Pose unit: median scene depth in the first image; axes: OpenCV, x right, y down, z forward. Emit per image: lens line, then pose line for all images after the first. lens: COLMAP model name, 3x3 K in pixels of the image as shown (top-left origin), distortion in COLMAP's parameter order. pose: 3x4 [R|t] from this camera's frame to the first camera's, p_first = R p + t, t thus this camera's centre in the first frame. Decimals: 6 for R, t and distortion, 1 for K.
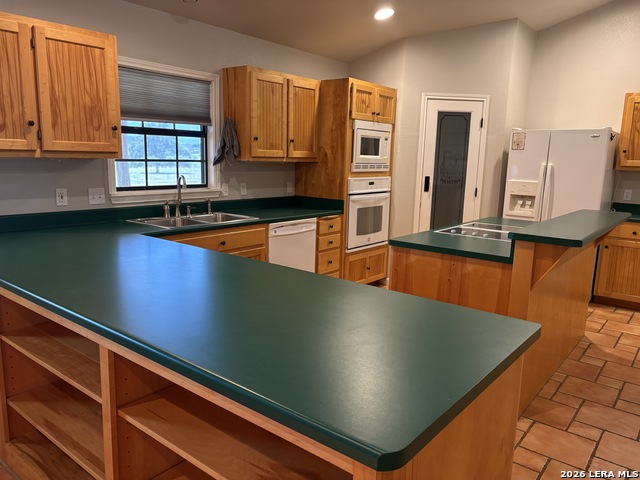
lens RADIAL K [[489.1, 0, 320.0], [0, 489.1, 240.0], [0, 0, 1]] dist [0.068760, -0.072719]
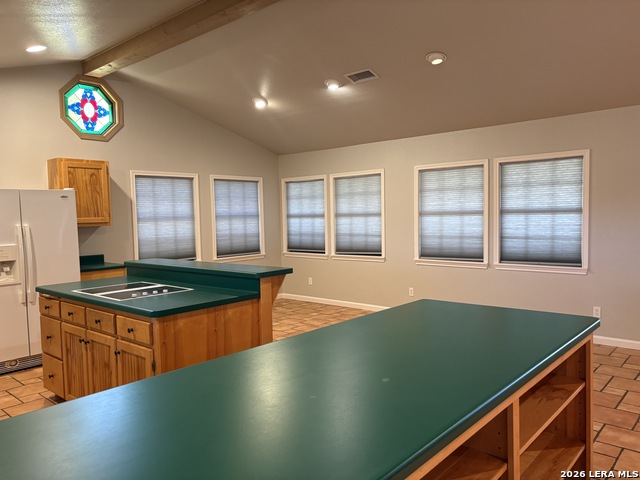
lens RADIAL K [[489.1, 0, 320.0], [0, 489.1, 240.0], [0, 0, 1]] dist [0.068760, -0.072719]
pose [[0.045008, -0.088267, 0.995080, -0.465440], [0.197035, 0.977306, 0.077778, -0.089861], [-0.979363, 0.192565, 0.061378, 0.400581]]
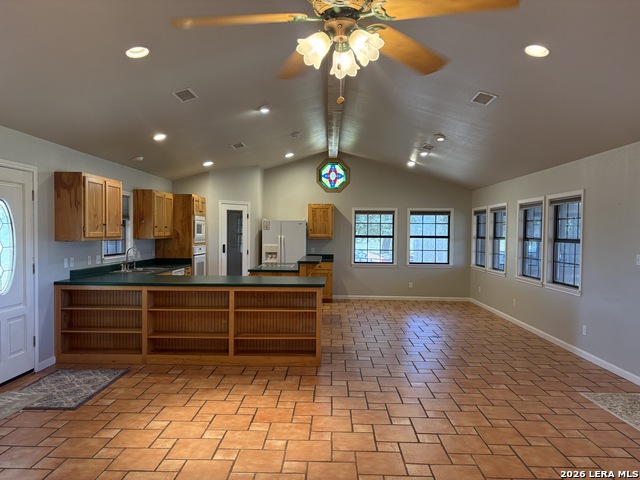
lens RADIAL K [[489.1, 0, 320.0], [0, 489.1, 240.0], [0, 0, 1]] dist [0.068760, -0.072719]
pose [[0.797005, -0.029523, 0.603250, -0.643688], [0.116556, 0.987548, -0.105661, 0.094597], [-0.592619, 0.154525, 0.790522, -0.702351]]
